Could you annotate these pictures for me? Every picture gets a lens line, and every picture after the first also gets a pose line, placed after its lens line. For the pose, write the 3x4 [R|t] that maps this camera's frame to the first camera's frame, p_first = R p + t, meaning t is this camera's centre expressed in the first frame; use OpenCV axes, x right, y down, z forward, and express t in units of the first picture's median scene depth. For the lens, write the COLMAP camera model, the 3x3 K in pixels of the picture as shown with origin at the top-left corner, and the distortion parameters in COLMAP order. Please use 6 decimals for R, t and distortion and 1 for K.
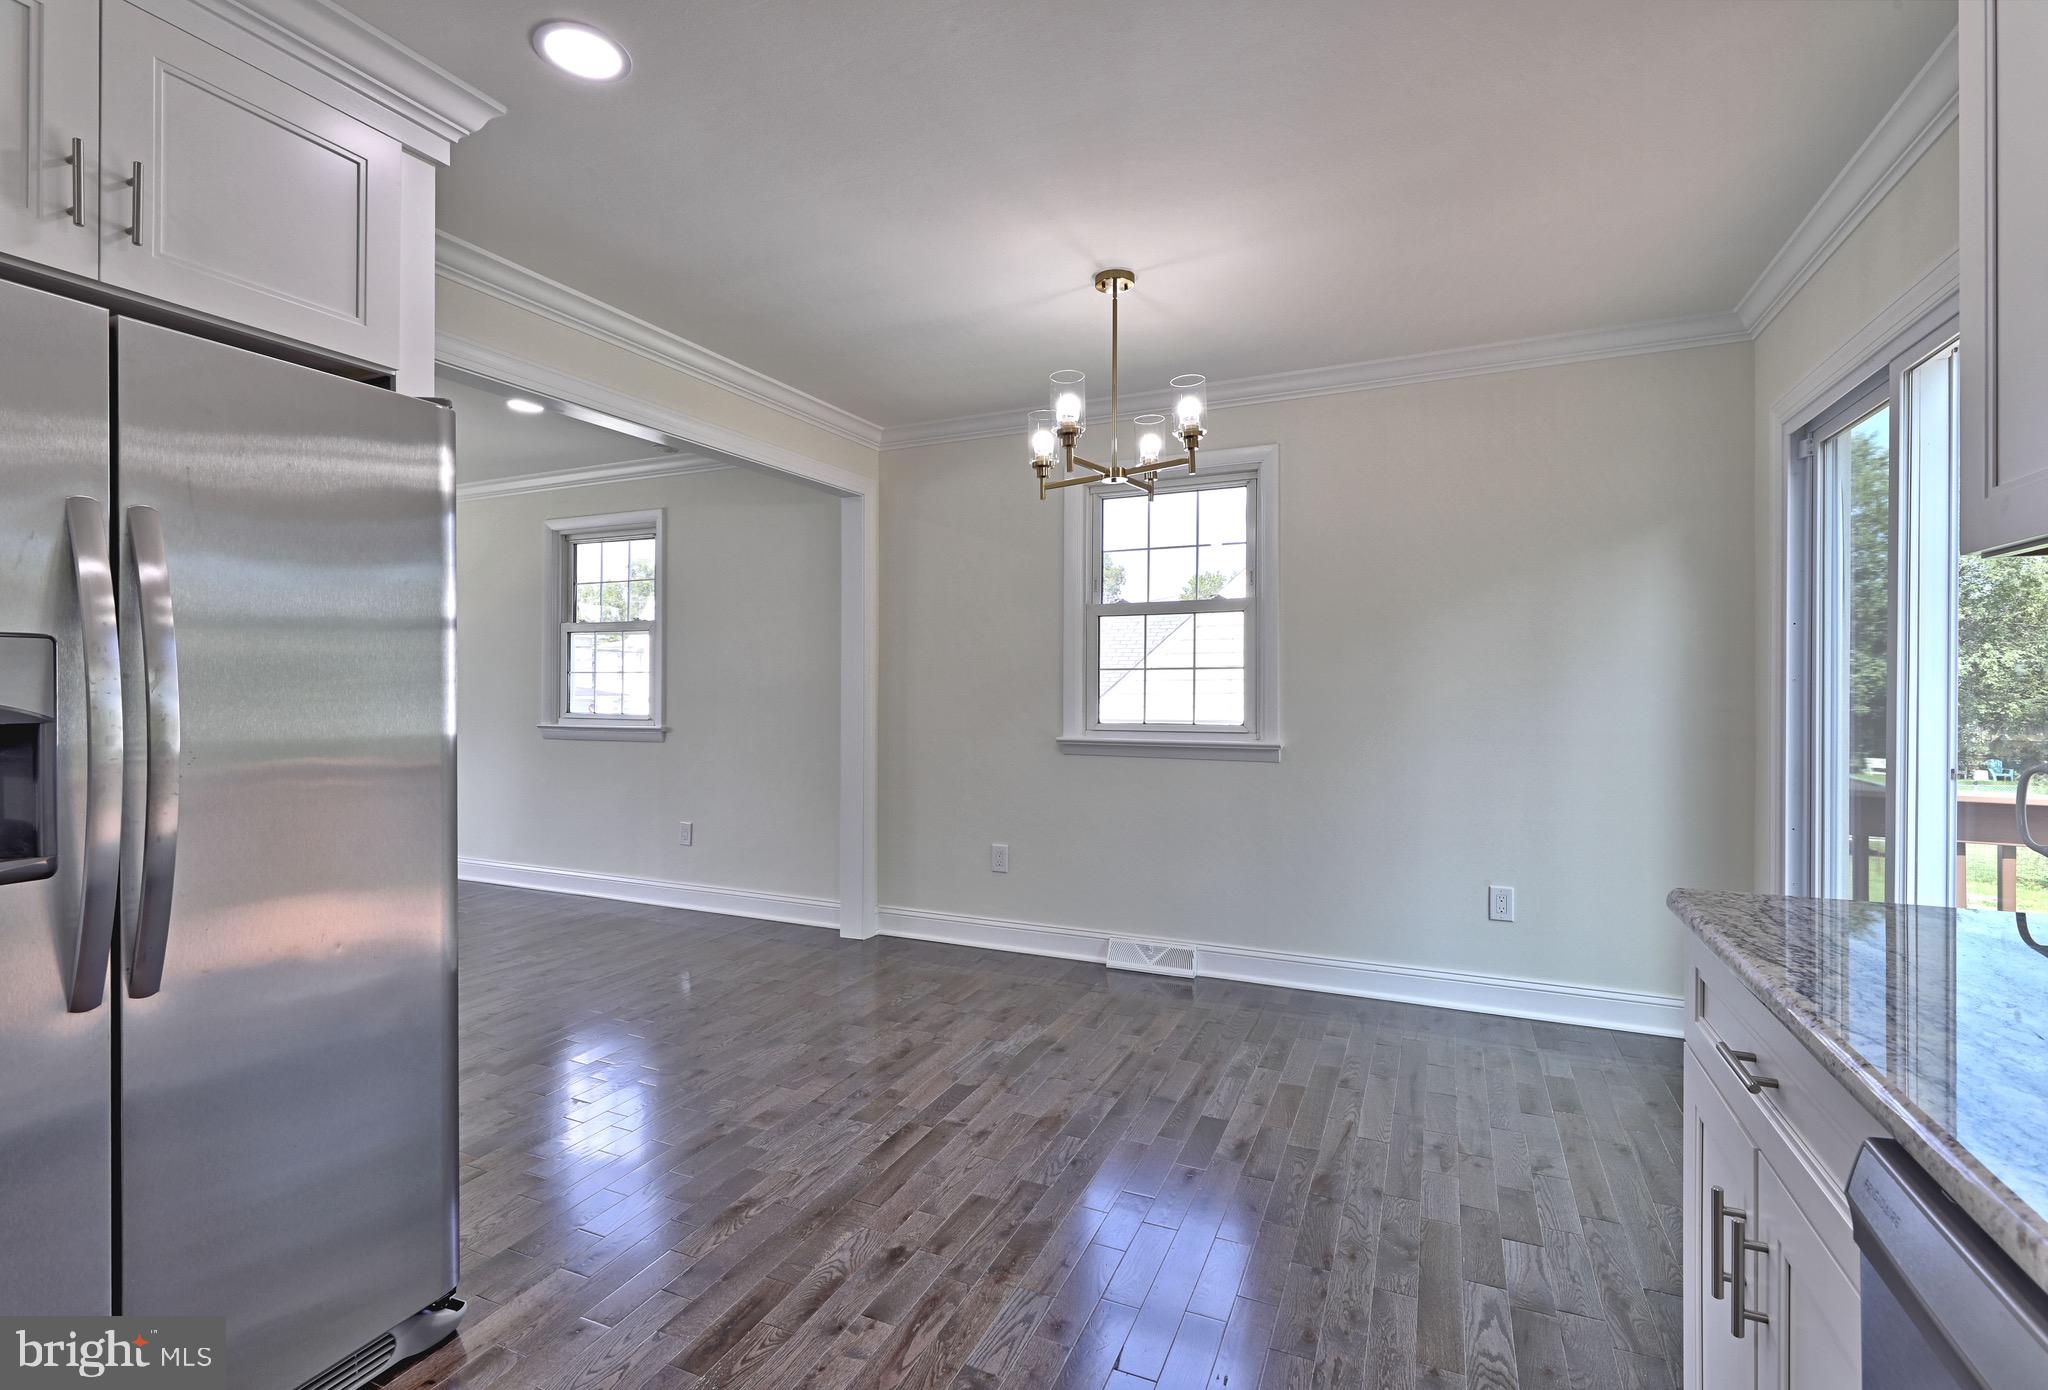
lens RADIAL K [[933.1, 0, 1024.2], [0, 933.1, 682.2], [0, 0, 1]] dist [0.002382, -0.000729]
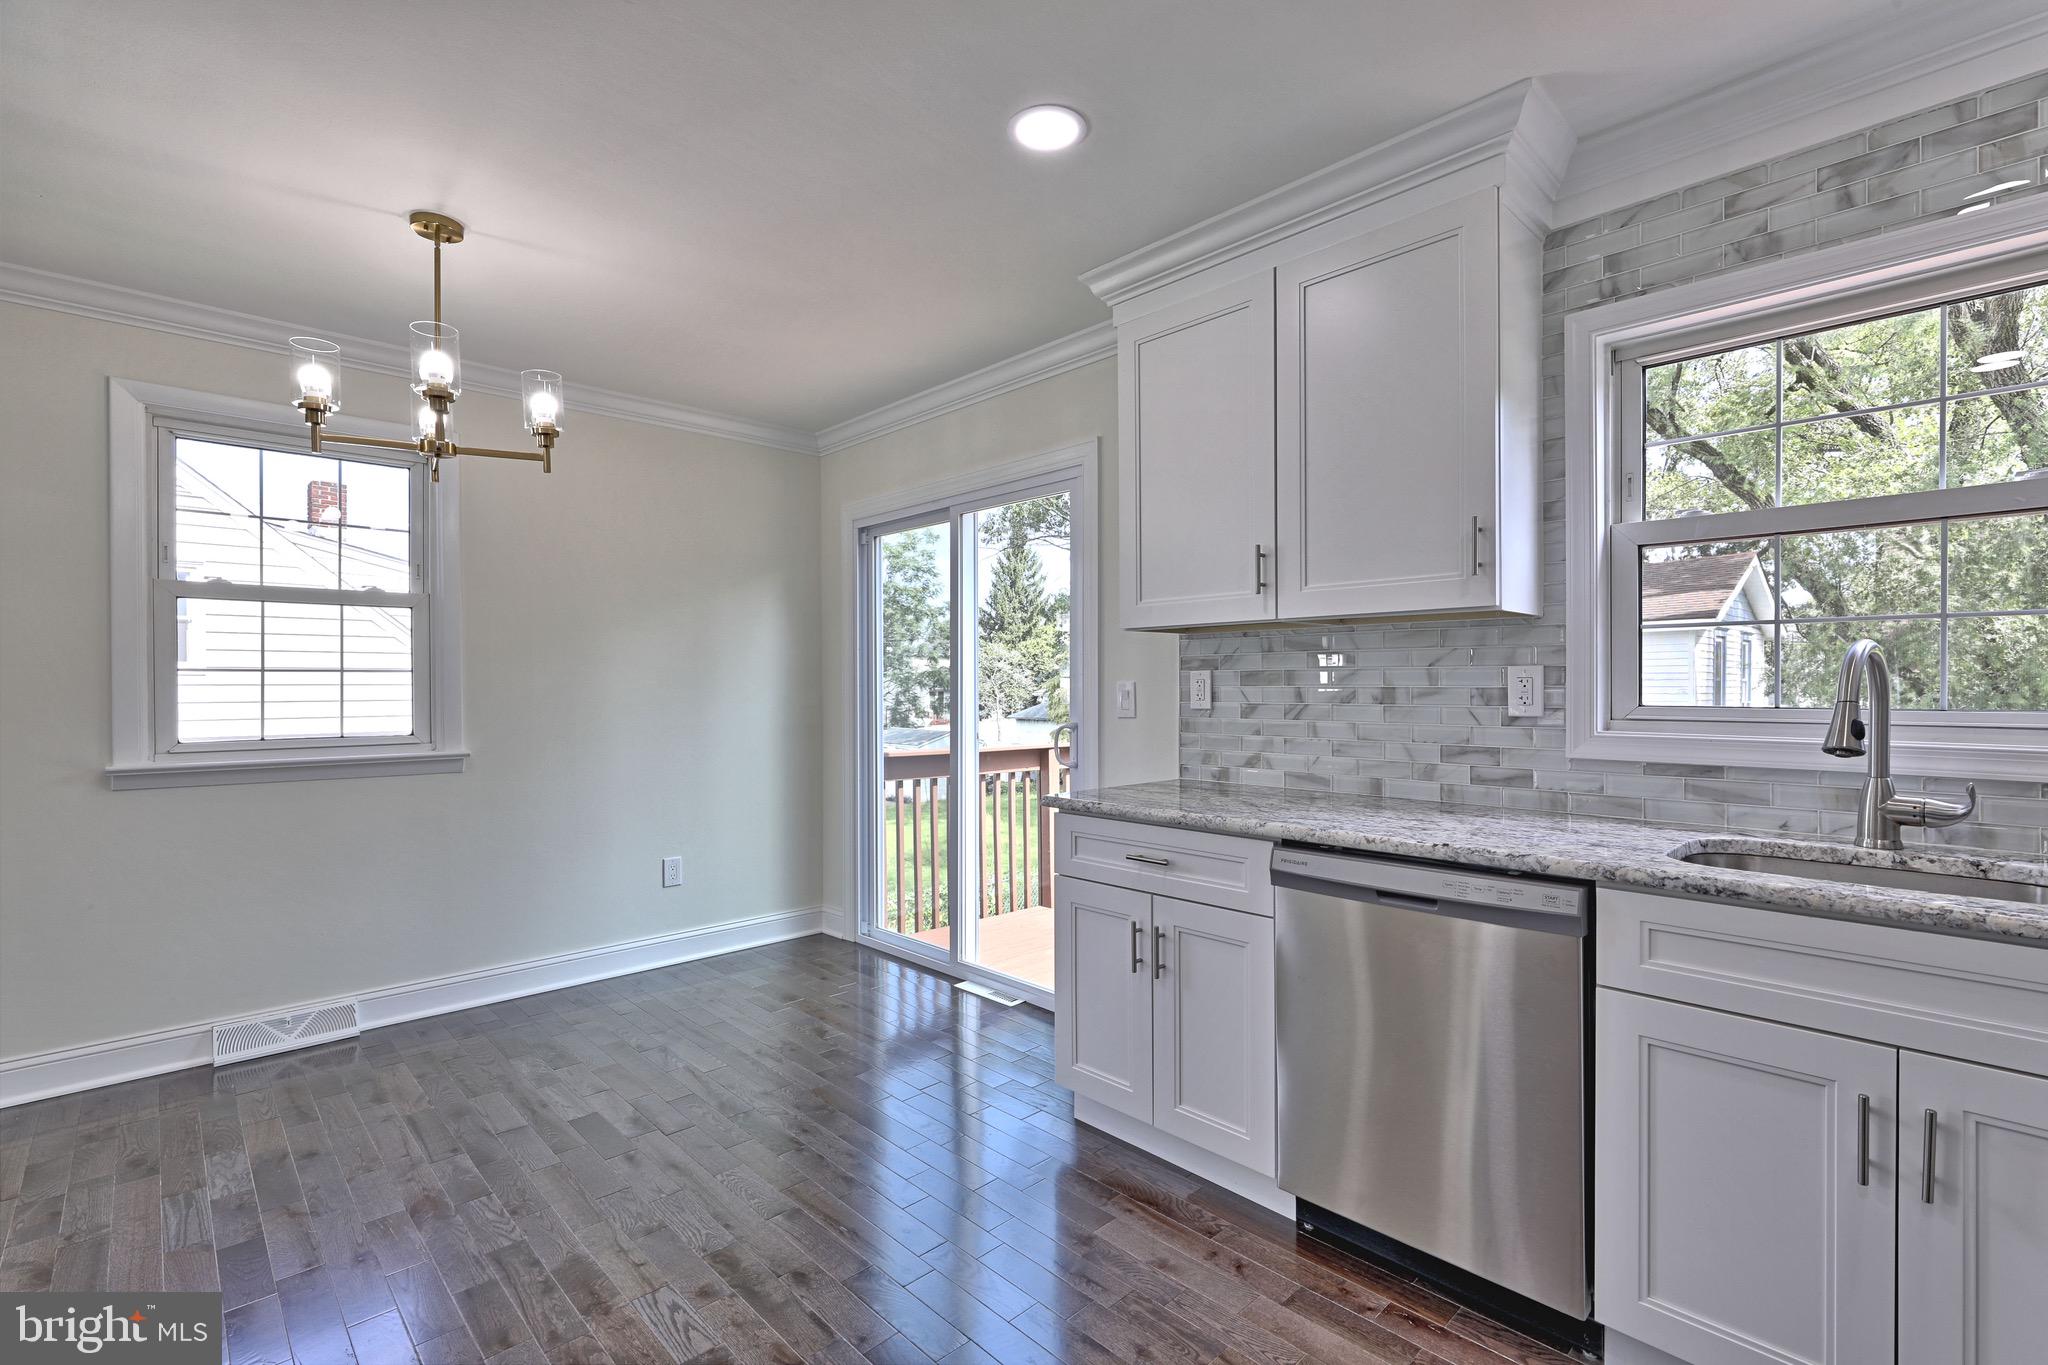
lens RADIAL K [[923.3, 0, 1013.1], [0, 923.3, 681.5], [0, 0, 1]] dist [-0.000182, 0.001017]
pose [[0.383703, 0.005683, 0.923439, -0.385279], [0.004173, 0.999960, -0.007888, 0.004531], [-0.923447, 0.006880, 0.383664, 0.131747]]
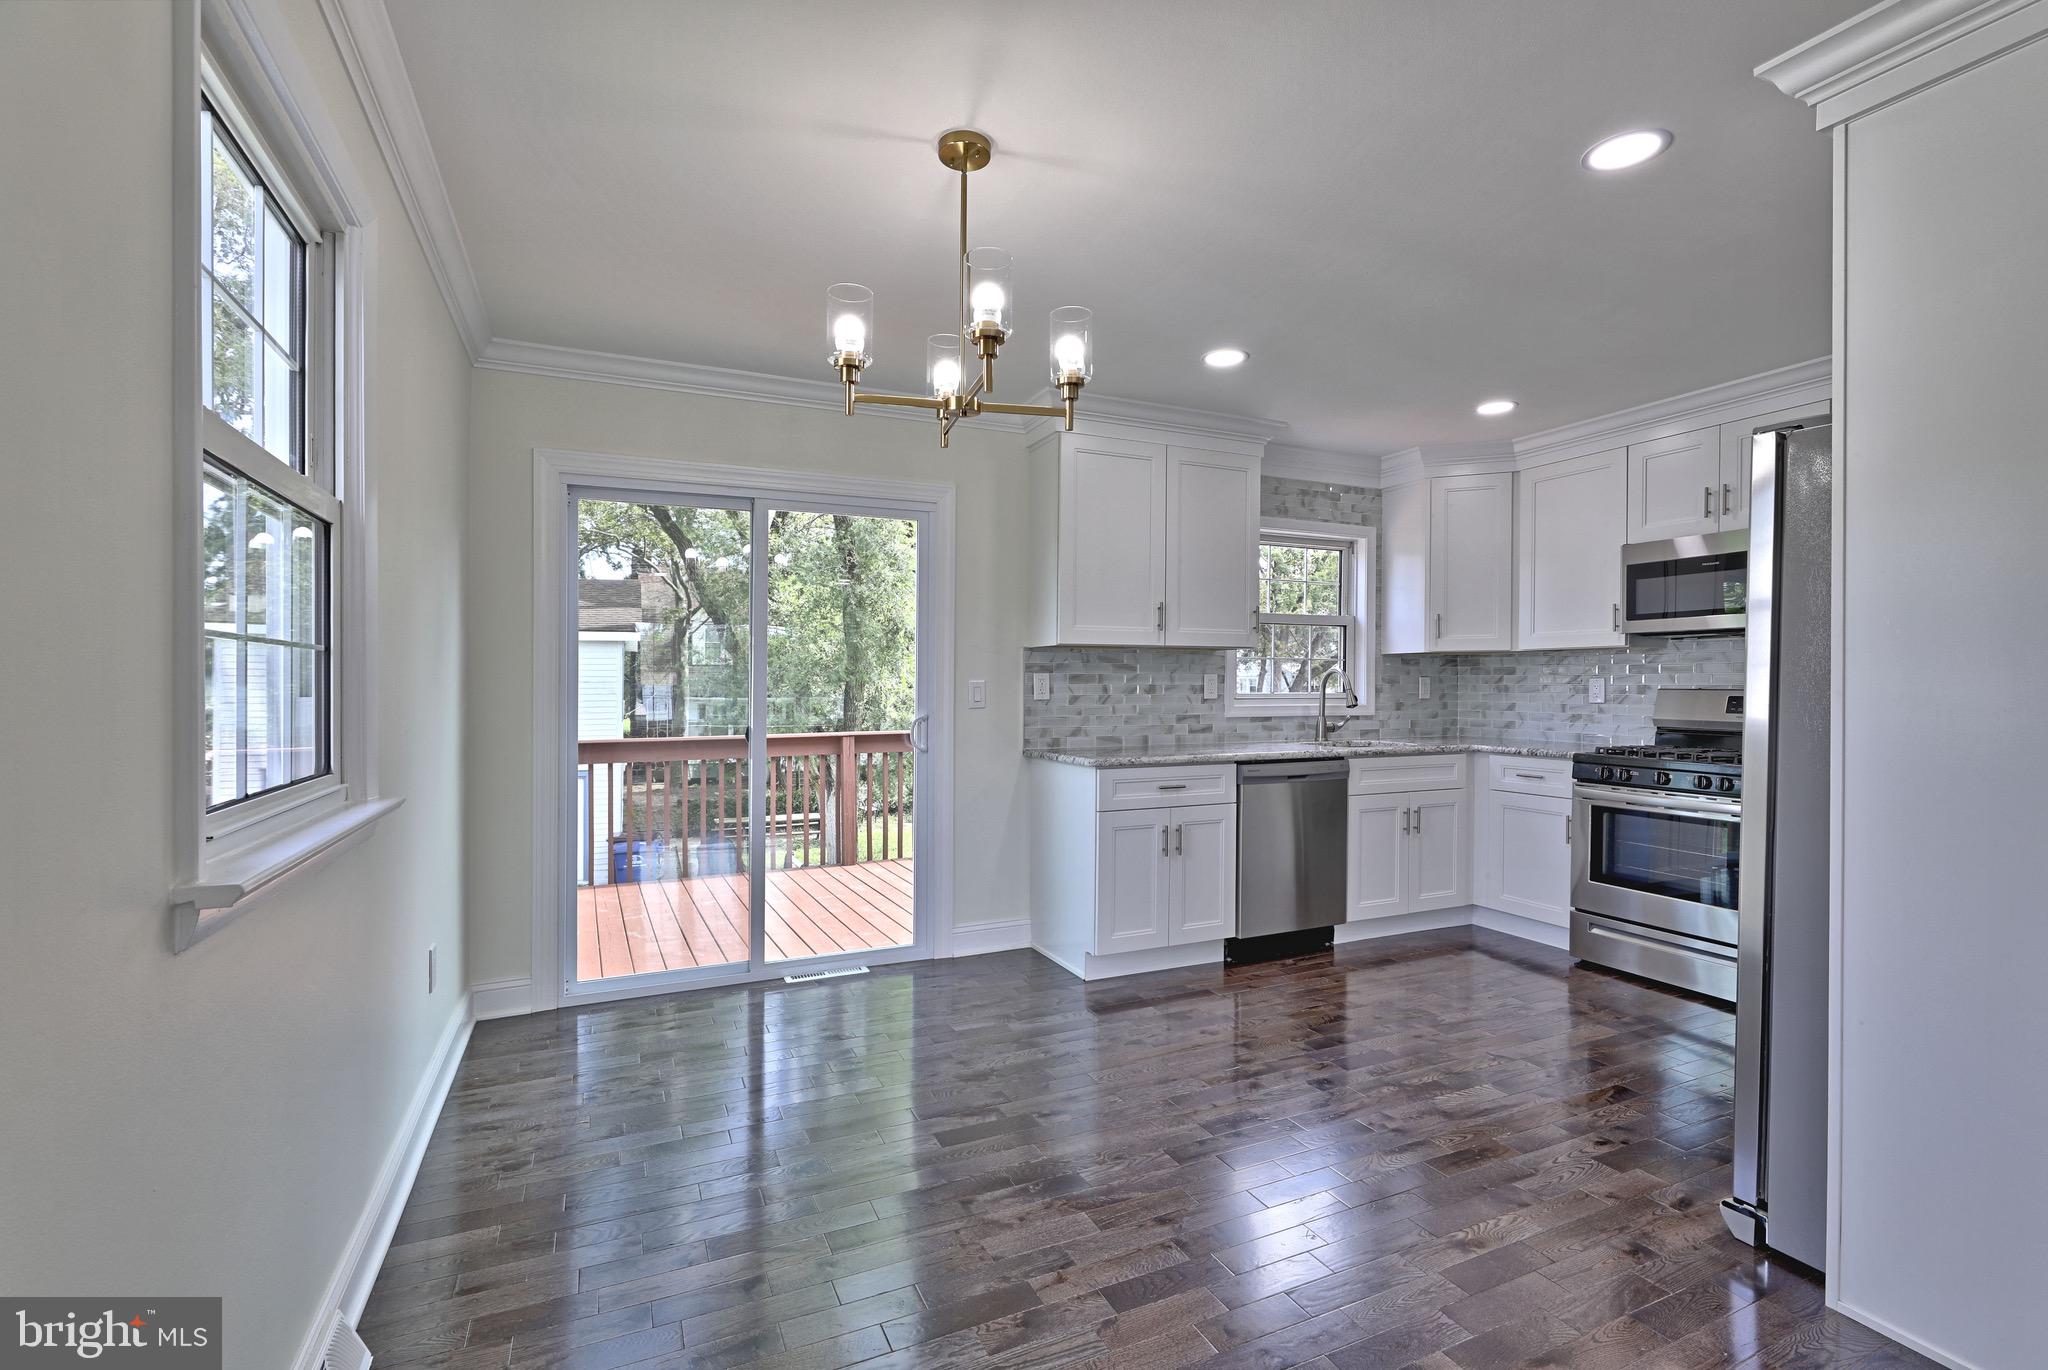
lens RADIAL K [[923.3, 0, 1032.3], [0, 923.3, 692.4], [0, 0, 1]] dist [-0.000182, 0.001017]
pose [[-0.752192, -0.001977, 0.658941, -0.344247], [0.004536, 0.999956, 0.008178, 0.004140], [-0.658928, 0.009140, -0.752150, 1.171502]]
